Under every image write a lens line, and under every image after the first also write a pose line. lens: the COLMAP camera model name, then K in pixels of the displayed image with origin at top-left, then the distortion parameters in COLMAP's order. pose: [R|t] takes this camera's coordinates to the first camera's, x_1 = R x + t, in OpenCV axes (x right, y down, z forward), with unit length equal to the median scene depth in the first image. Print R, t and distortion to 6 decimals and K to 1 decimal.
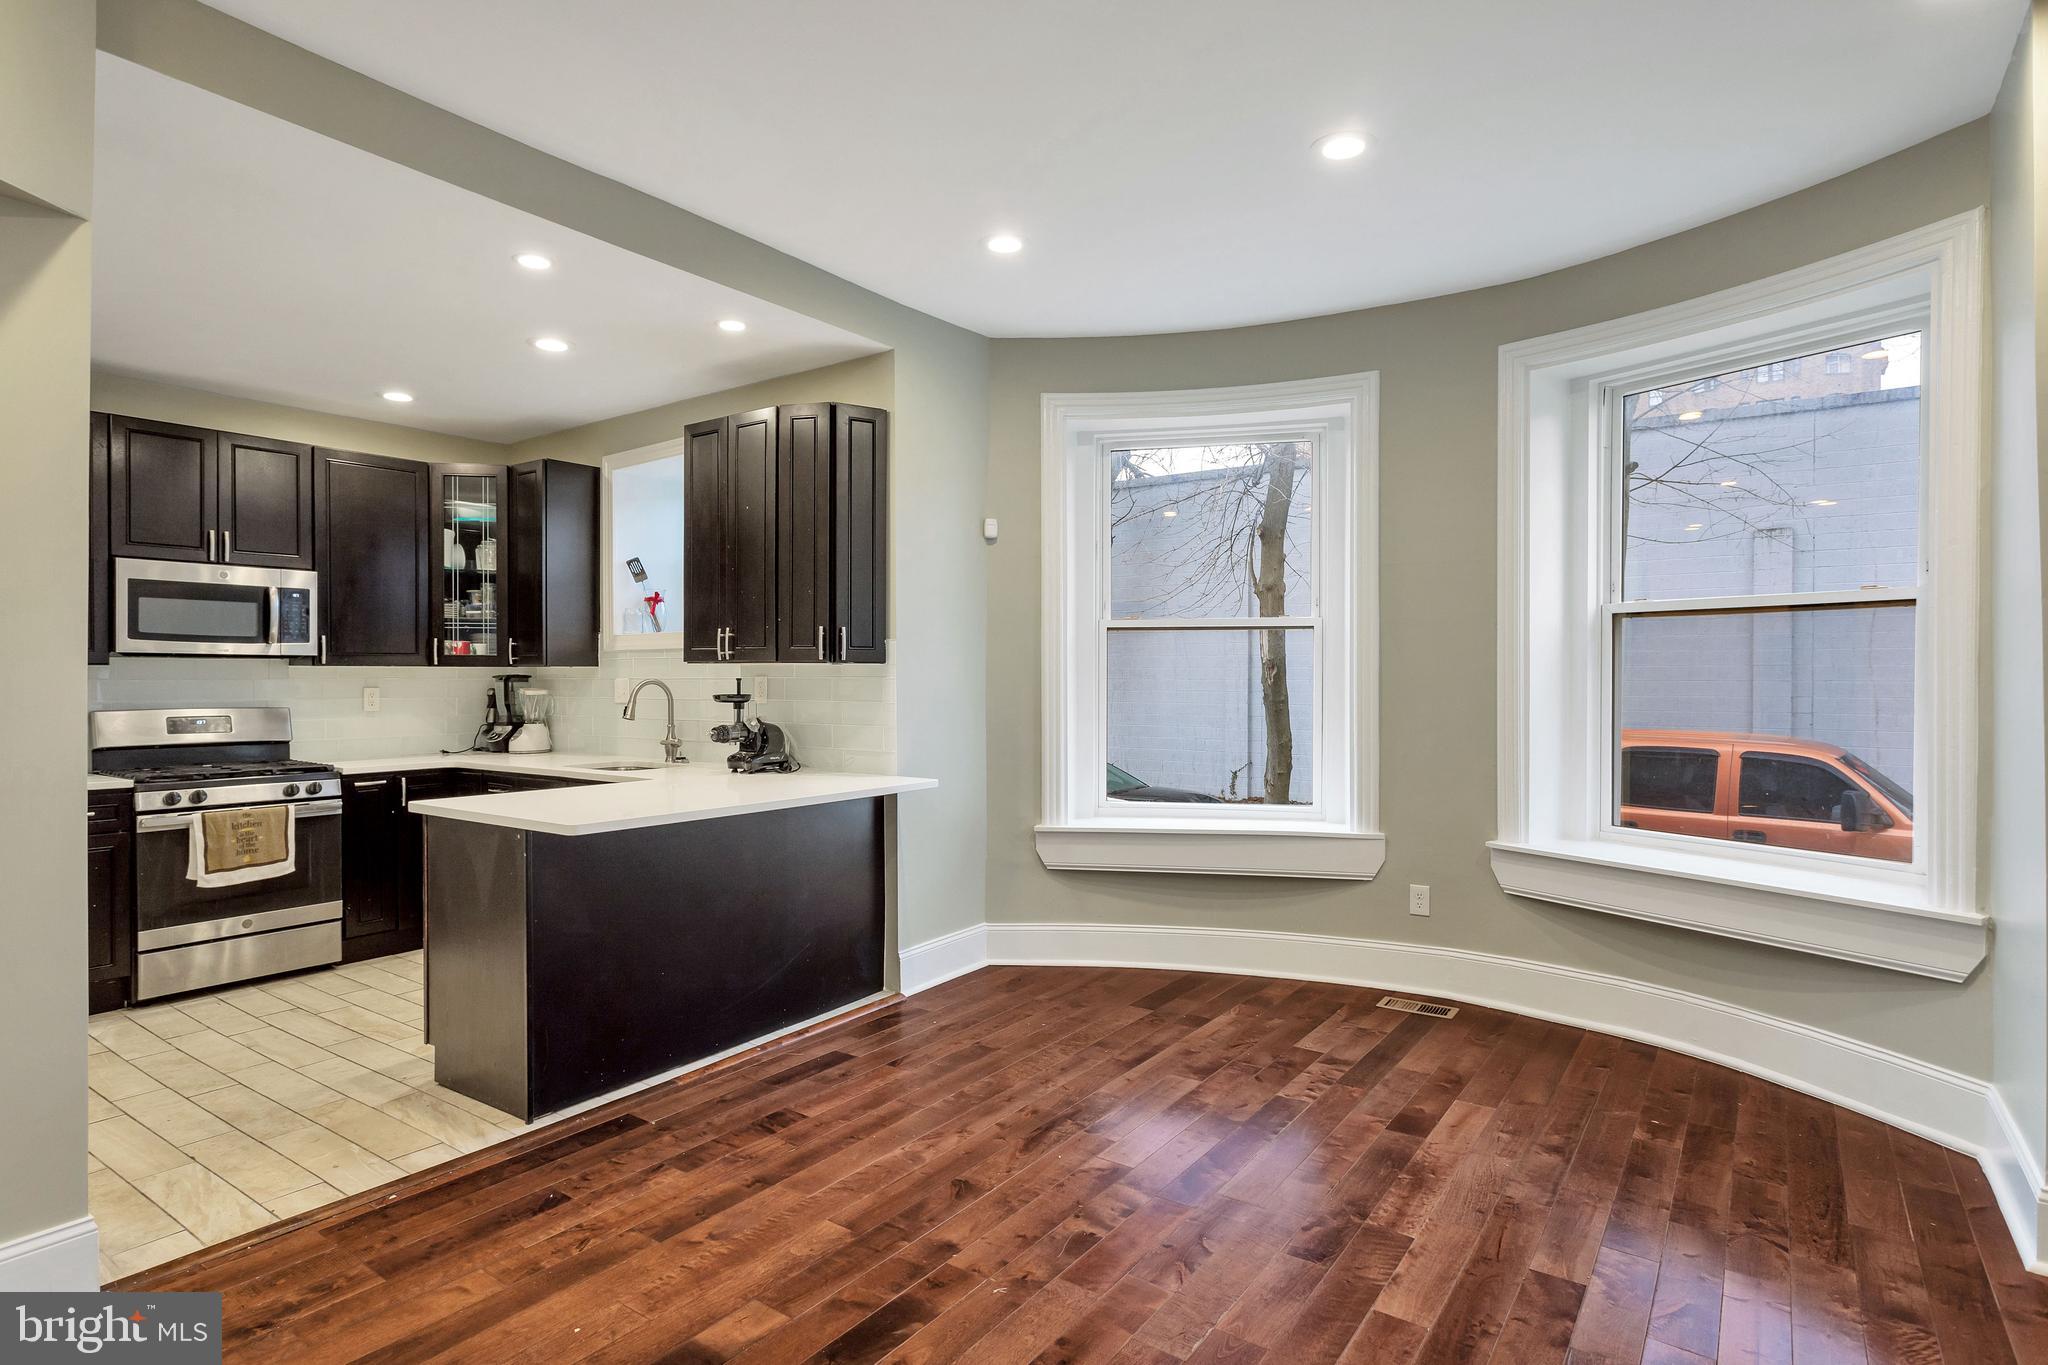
lens RADIAL K [[1071.0, 0, 1016.8], [0, 1071.0, 683.9], [0, 0, 1]] dist [-0.003420, 0.001595]
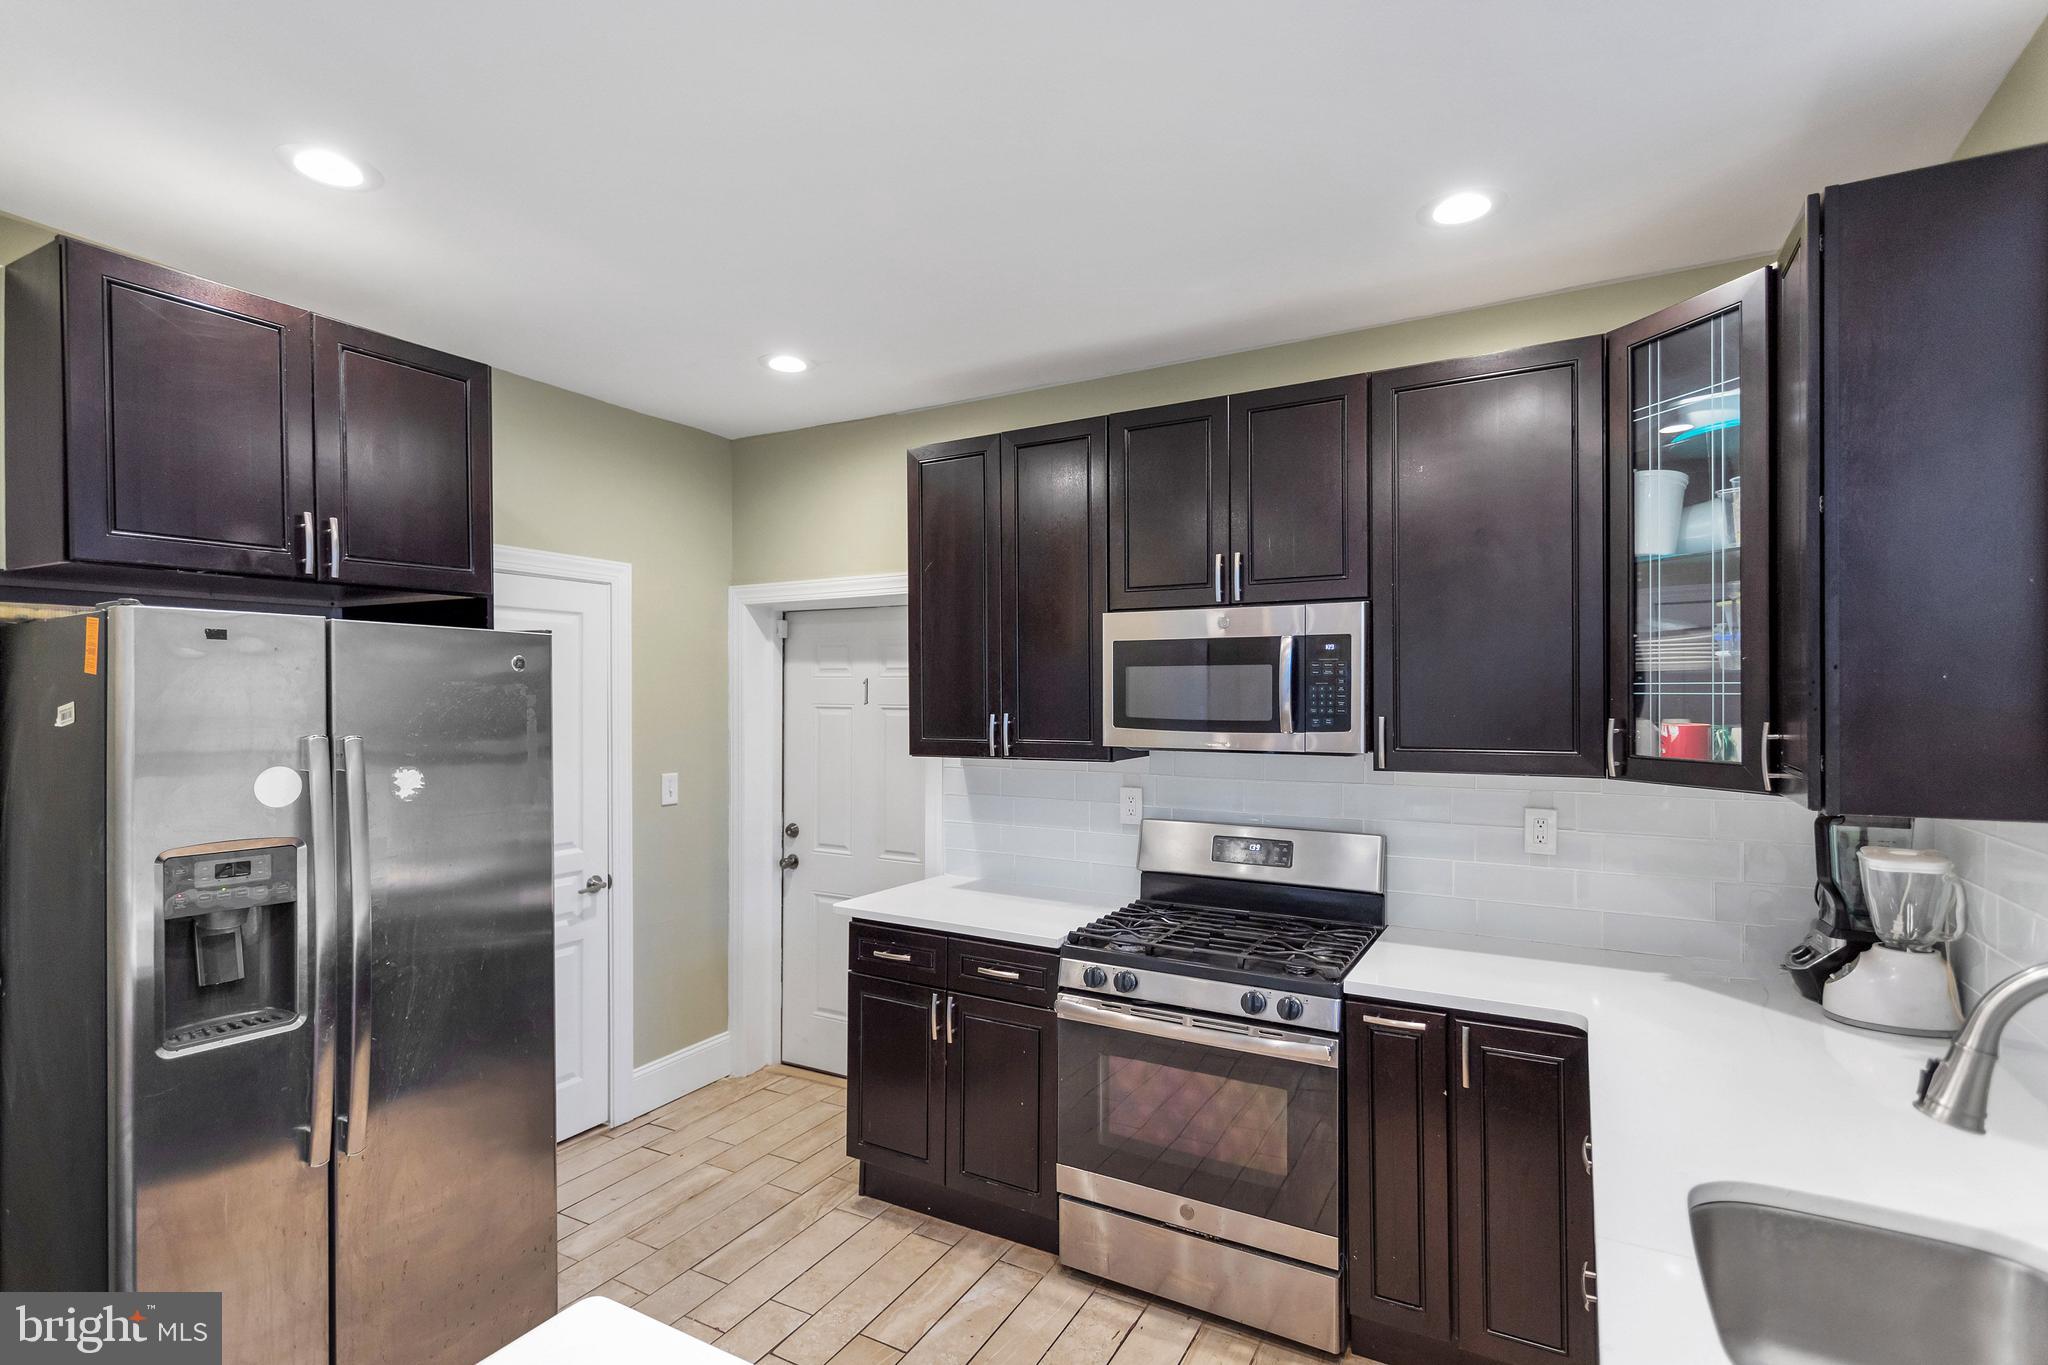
lens RADIAL K [[987.2, 0, 1012.1], [0, 987.2, 699.5], [0, 0, 1]] dist [0.012082, 0.001178]
pose [[0.113728, 0.003301, -0.993506, -0.178738], [-0.004648, 0.999985, 0.002791, -0.057802], [0.993501, 0.004300, 0.113742, 0.801098]]
